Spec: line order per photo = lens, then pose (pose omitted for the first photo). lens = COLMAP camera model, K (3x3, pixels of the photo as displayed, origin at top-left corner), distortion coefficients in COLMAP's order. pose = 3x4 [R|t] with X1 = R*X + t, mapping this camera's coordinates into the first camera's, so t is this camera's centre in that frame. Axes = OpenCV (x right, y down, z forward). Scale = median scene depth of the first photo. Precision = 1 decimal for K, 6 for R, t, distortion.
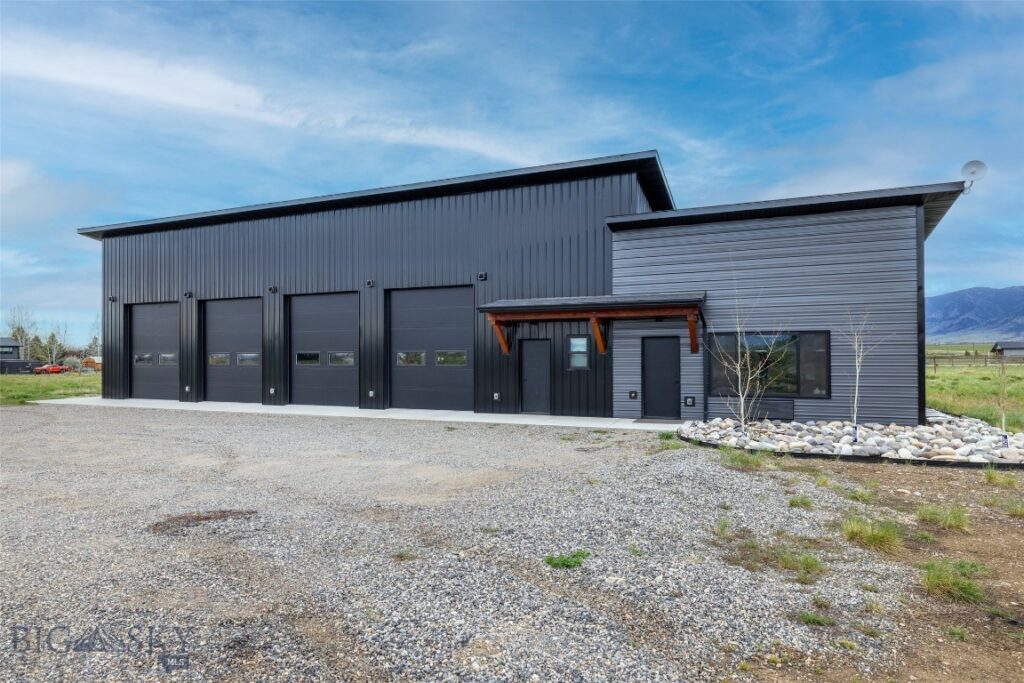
lens RADIAL K [[594.9, 0, 512.4], [0, 594.9, 341.3], [0, 0, 1]] dist [-0.001747, -0.001128]
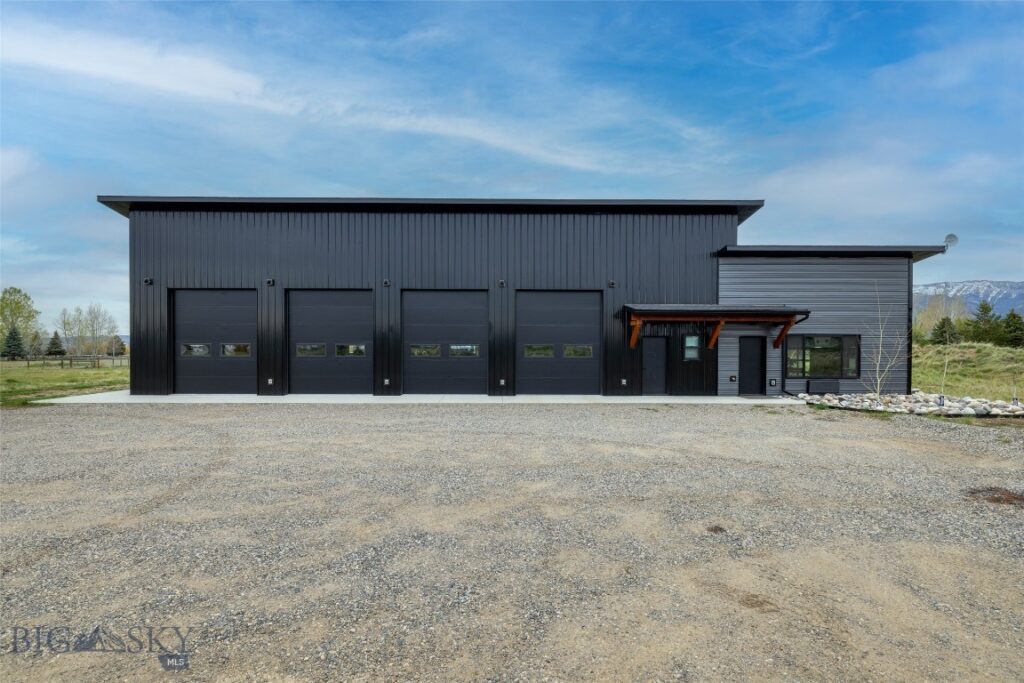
lens RADIAL K [[452.4, 0, 501.0], [0, 452.4, 352.2], [0, 0, 1]] dist [0.004548, 0.000890]
pose [[0.919104, 0.005109, 0.393983, -0.682997], [-0.016375, 0.999547, 0.025238, 0.011517], [-0.393676, -0.029648, 0.918771, 0.253032]]
